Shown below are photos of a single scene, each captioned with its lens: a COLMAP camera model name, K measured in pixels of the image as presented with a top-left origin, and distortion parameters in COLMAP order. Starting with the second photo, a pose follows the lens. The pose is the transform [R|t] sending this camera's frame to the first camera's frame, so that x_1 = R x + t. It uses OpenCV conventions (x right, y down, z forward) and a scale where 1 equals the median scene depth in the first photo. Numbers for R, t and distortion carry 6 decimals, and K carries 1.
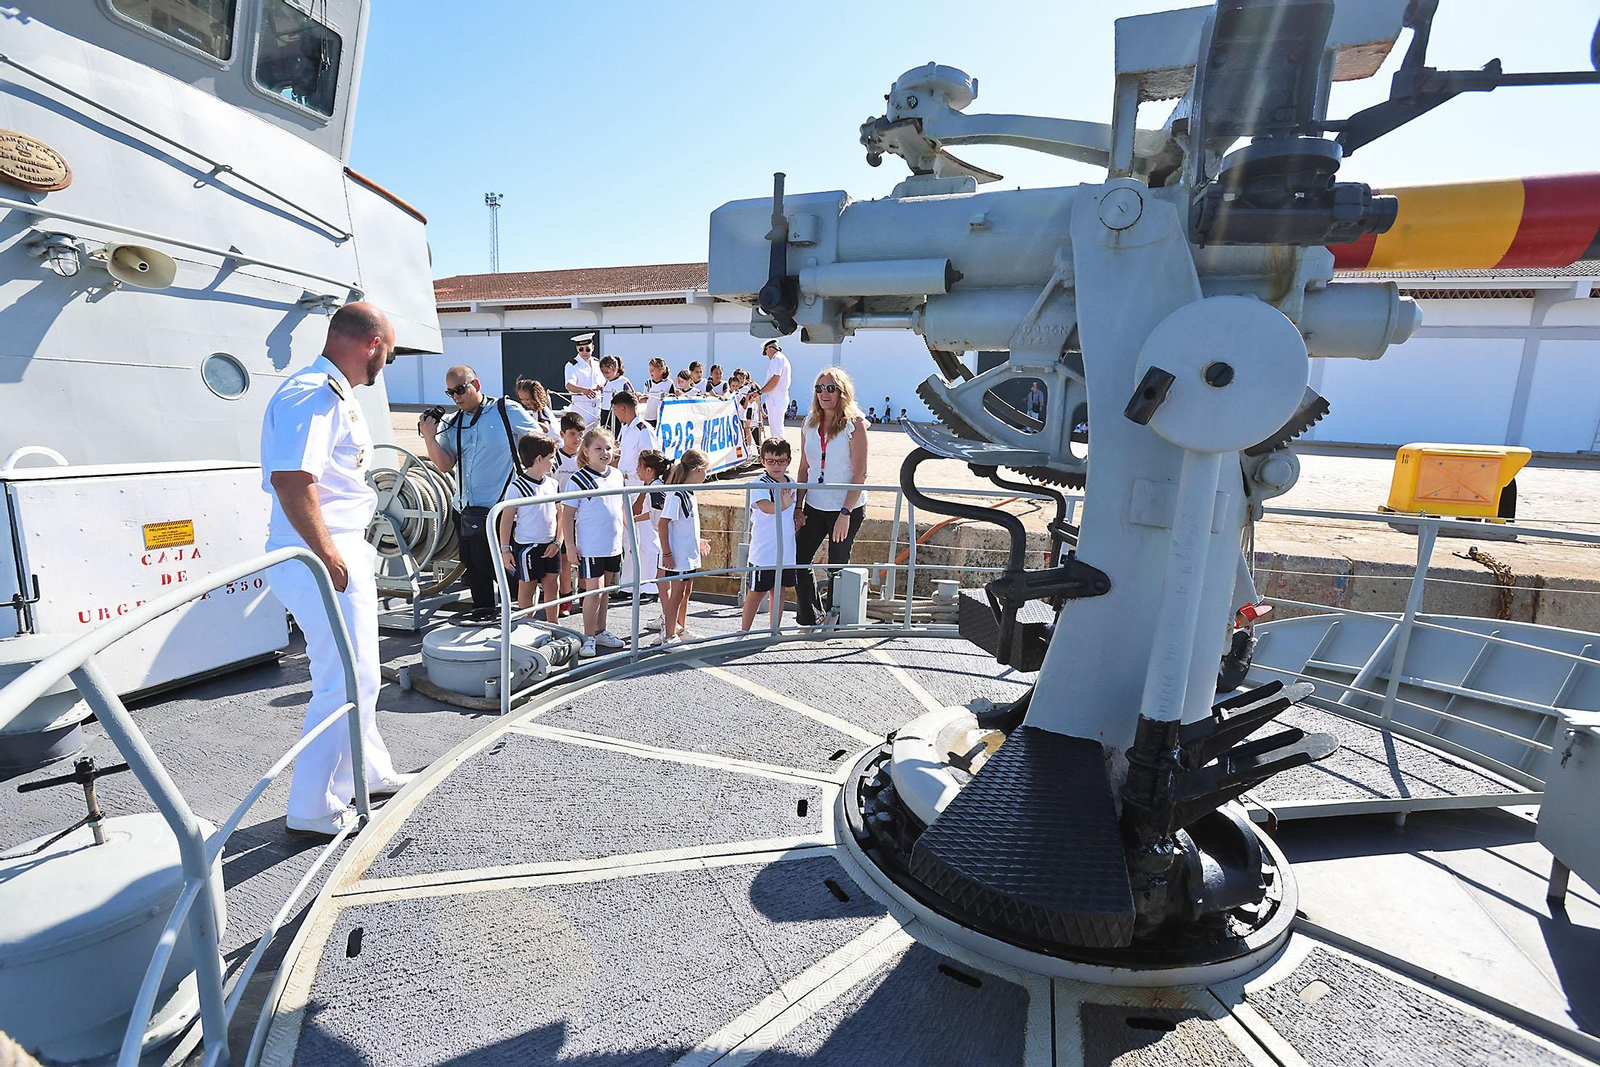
lens RADIAL K [[729.1, 0, 788.6], [0, 729.1, 558.3], [0, 0, 1]] dist [-0.074873, 0.032705]
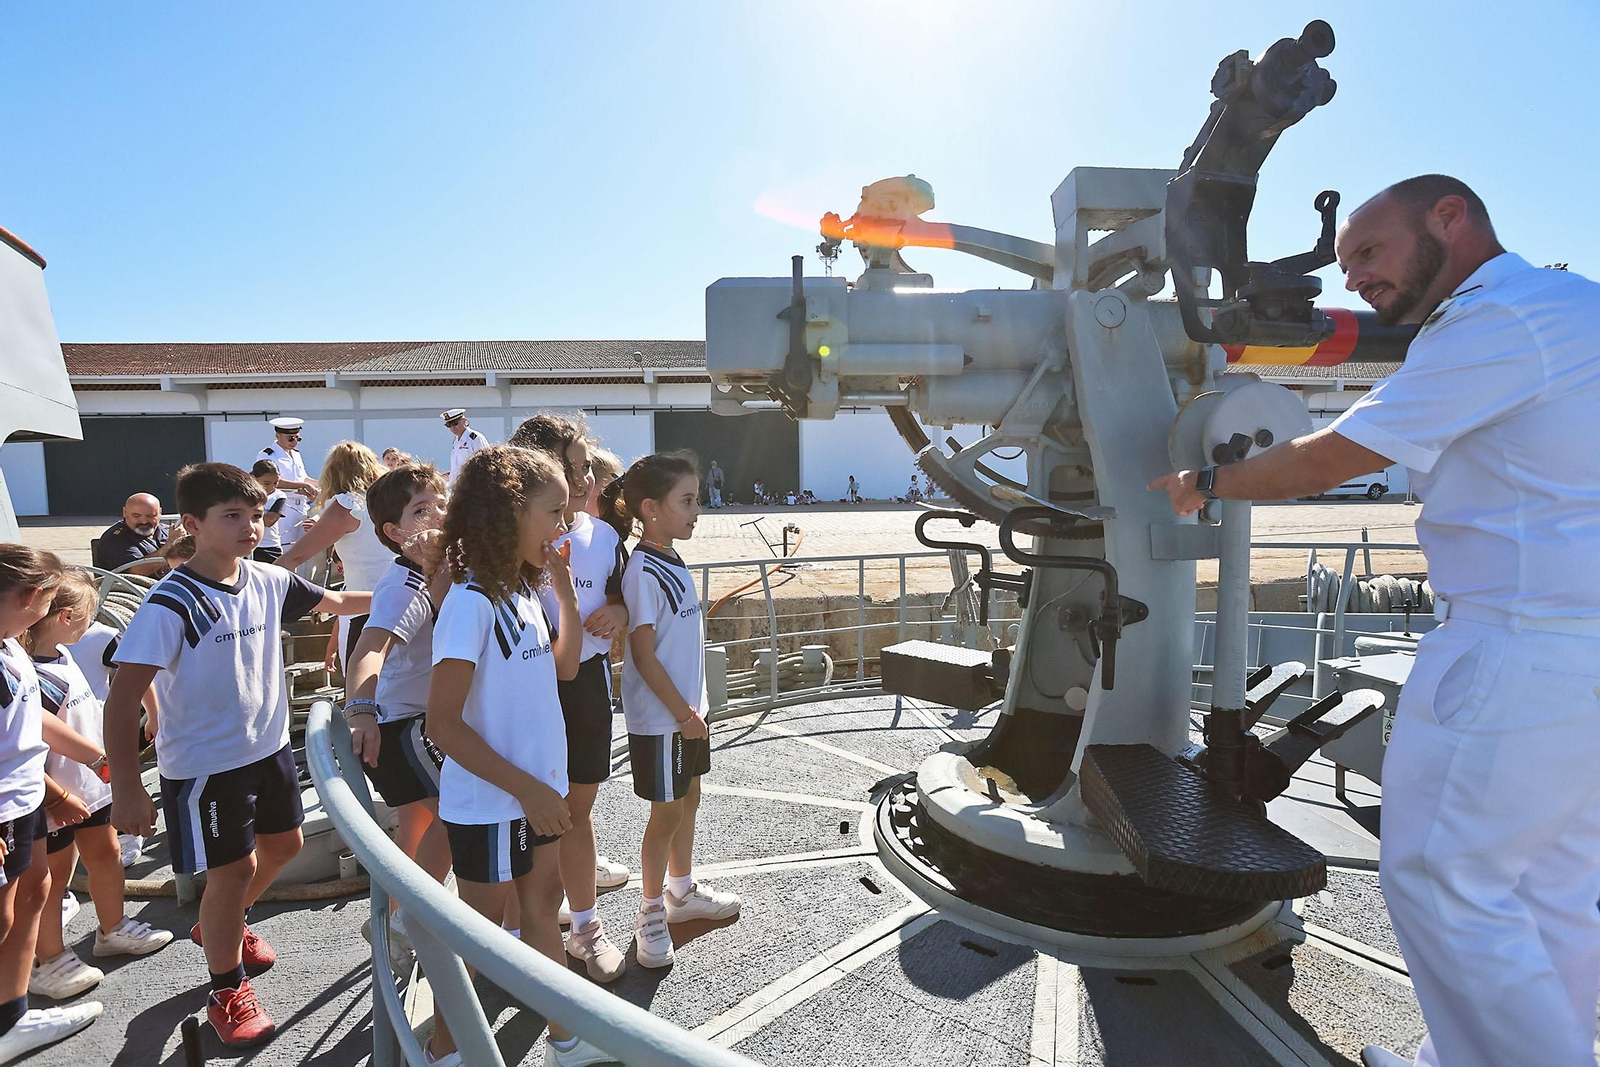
lens RADIAL K [[729.1, 0, 788.6], [0, 729.1, 558.3], [0, 0, 1]] dist [-0.074873, 0.032705]
pose [[0.892725, -0.089254, 0.441673, -0.497308], [0.136450, 0.987712, -0.076197, -0.034064], [-0.429445, 0.128289, 0.893934, 0.135466]]
